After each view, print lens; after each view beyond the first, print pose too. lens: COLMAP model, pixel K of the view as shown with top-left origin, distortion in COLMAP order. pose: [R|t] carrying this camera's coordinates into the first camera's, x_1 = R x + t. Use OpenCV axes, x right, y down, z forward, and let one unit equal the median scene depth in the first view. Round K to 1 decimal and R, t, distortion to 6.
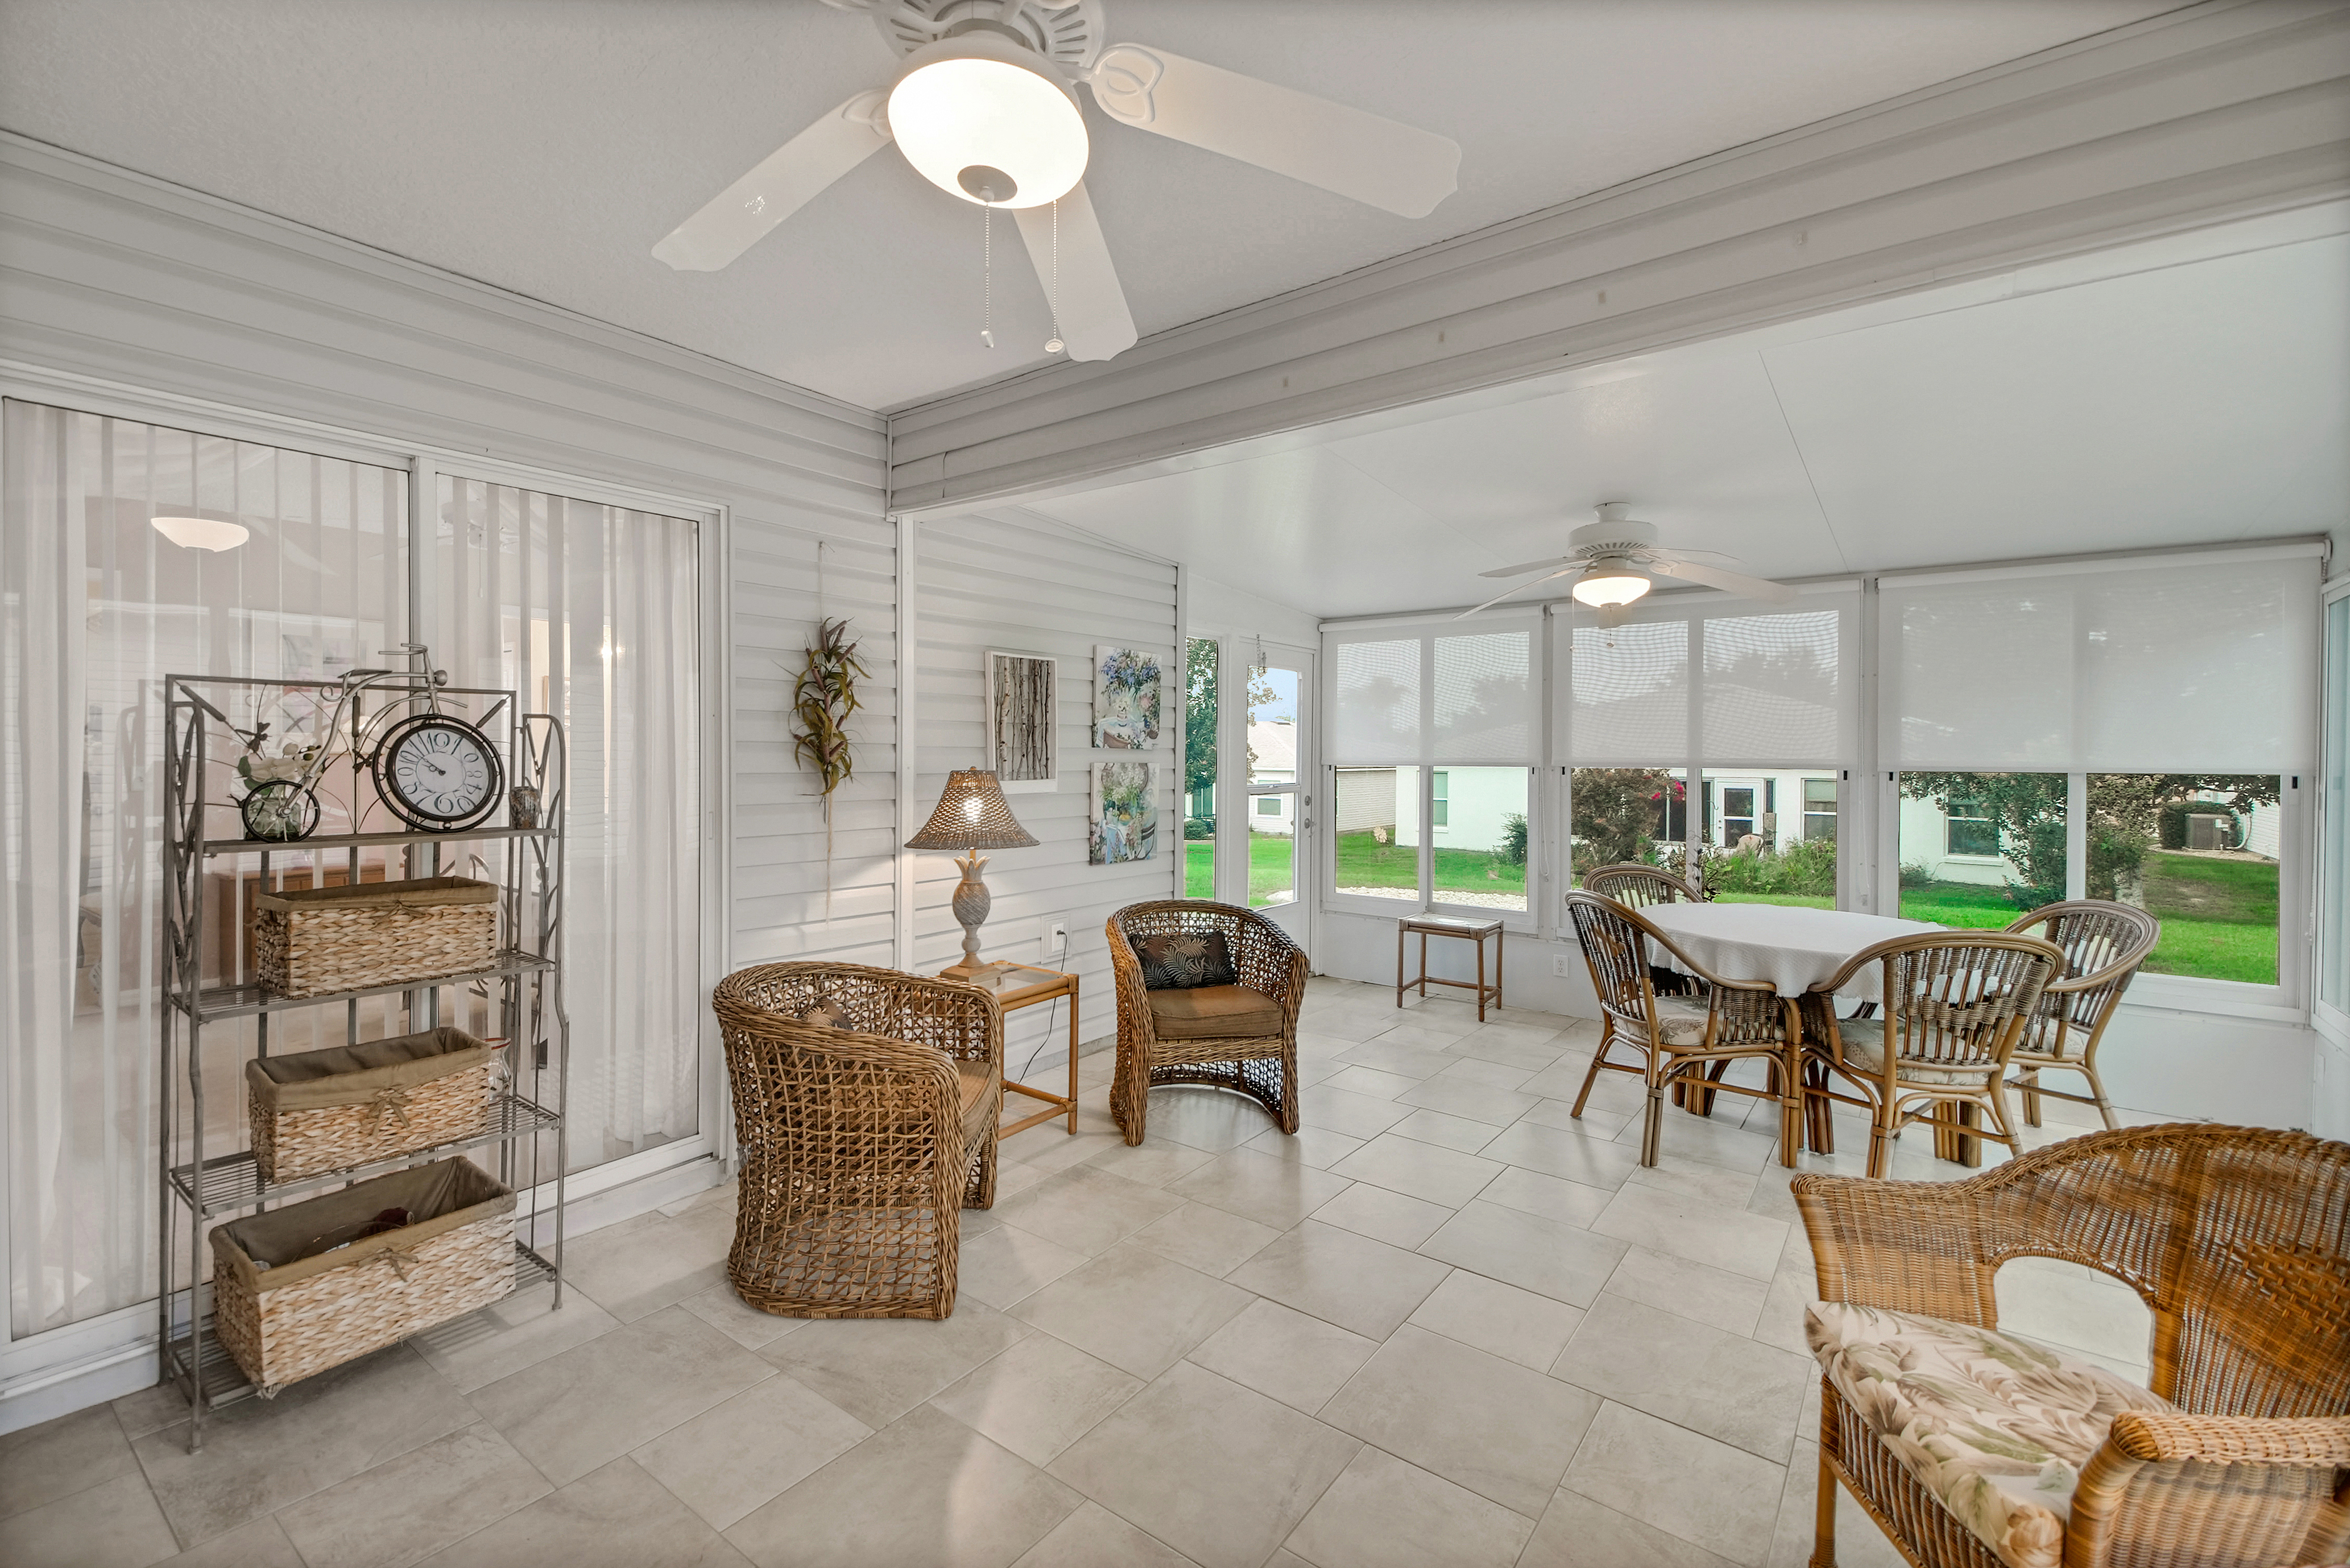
lens RADIAL K [[1033.6, 0, 1156.0], [0, 1033.6, 759.4], [0, 0, 1]] dist [0.049793, -0.021494]
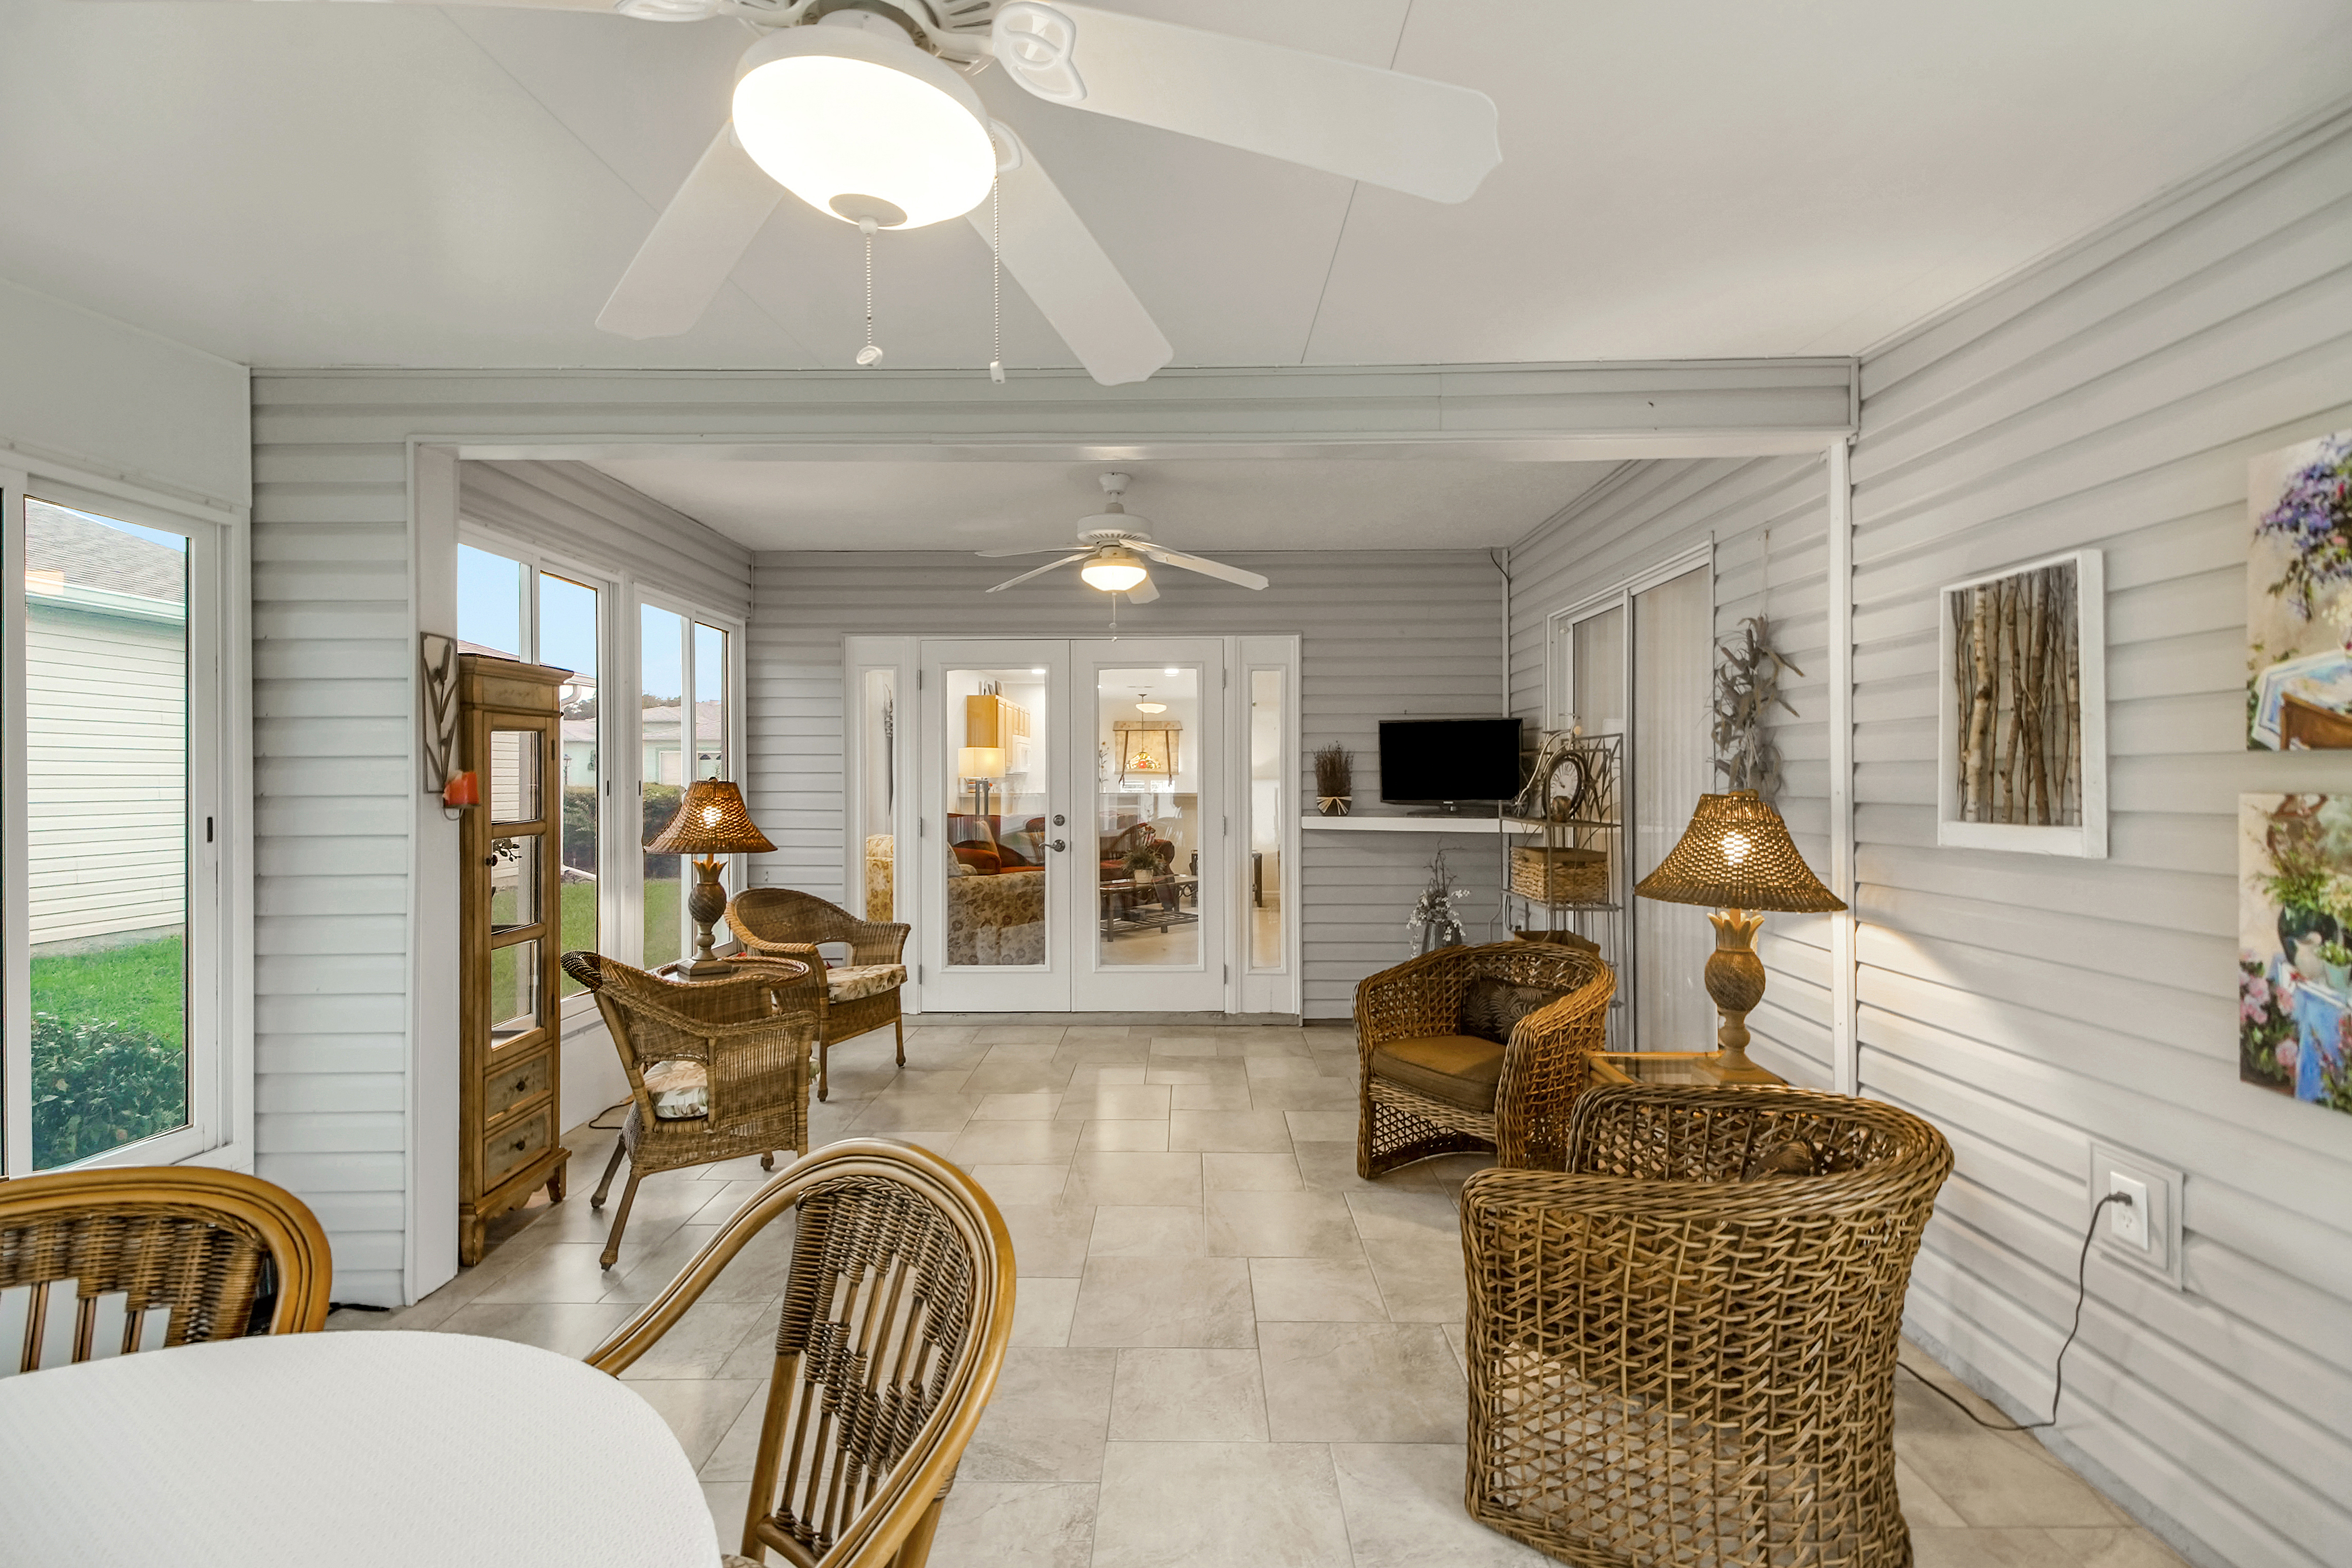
lens RADIAL K [[1034.4, 0, 1176.1], [0, 1034.4, 783.9], [0, 0, 1]] dist [0.049793, -0.021494]
pose [[-0.808406, -0.004736, -0.588607, 0.566260], [-0.009803, 0.999937, 0.005418, 0.002046], [0.588544, 0.010150, -0.808401, 1.355980]]
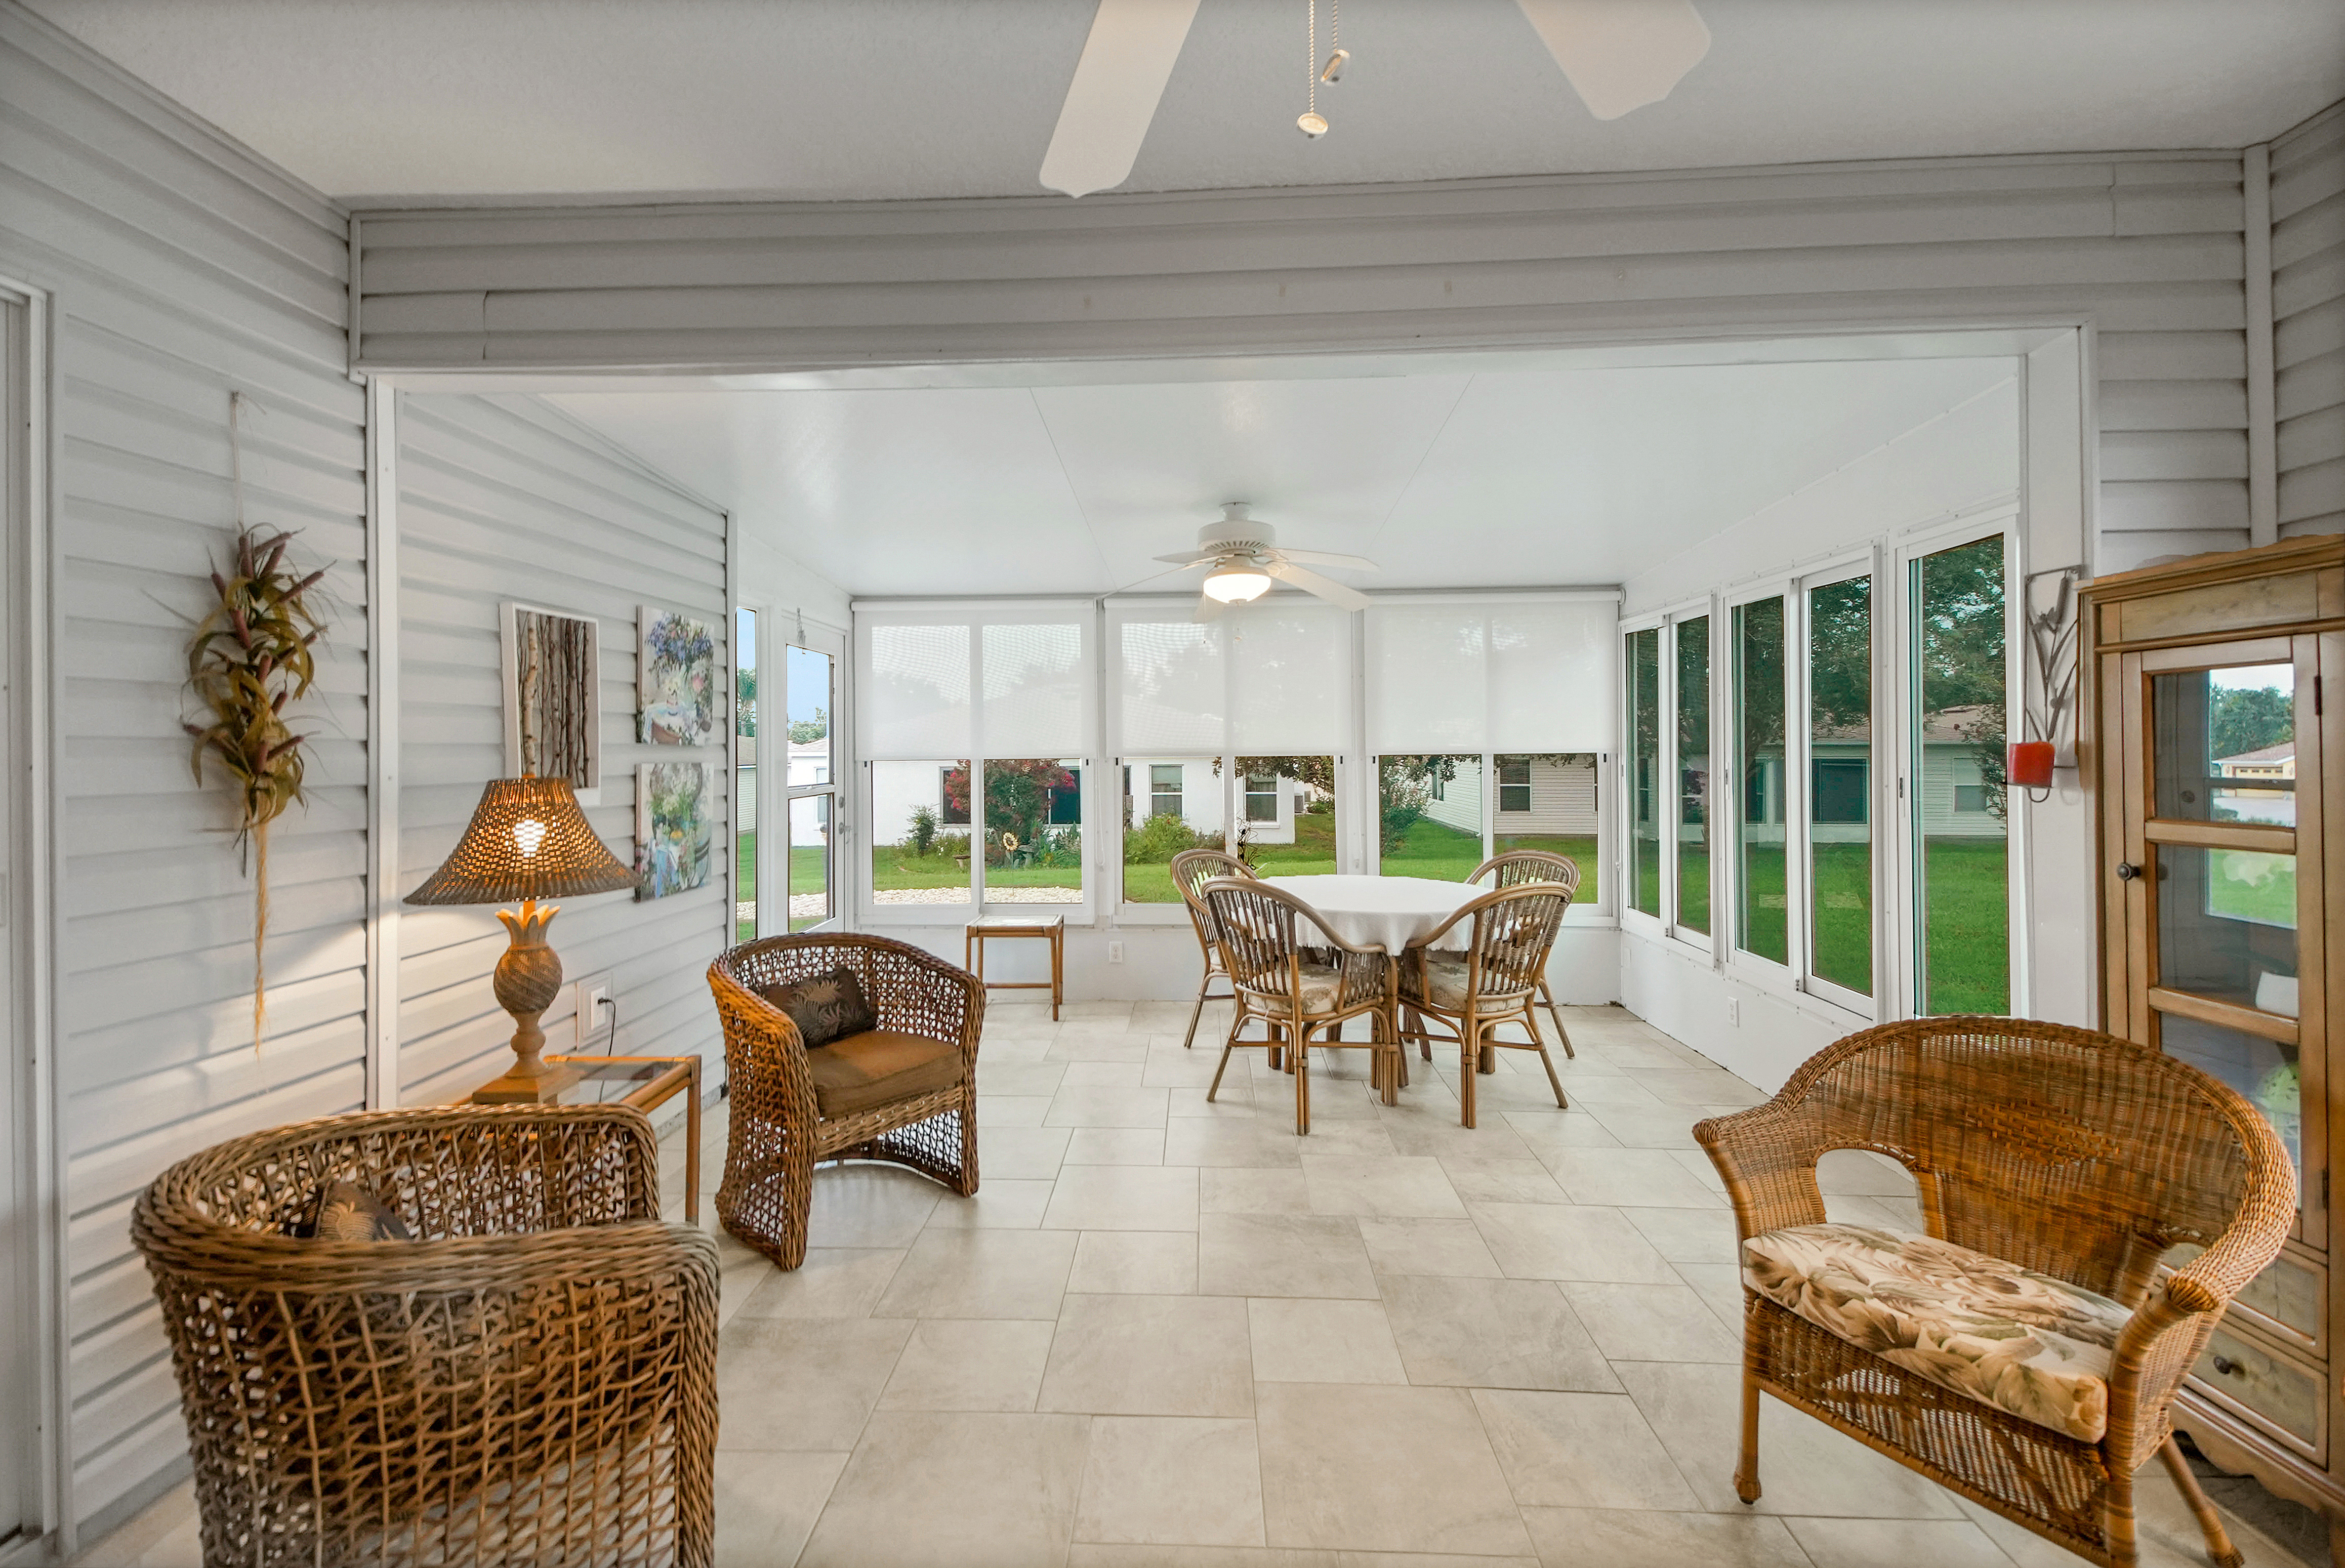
lens RADIAL K [[1031.4, 0, 1172.7], [0, 1031.4, 742.0], [0, 0, 1]] dist [0.049793, -0.021494]
pose [[0.817762, -0.010608, 0.575459, -0.224521], [0.017109, 0.999836, -0.005882, -0.002121], [-0.575303, 0.014656, 0.817809, 0.209191]]
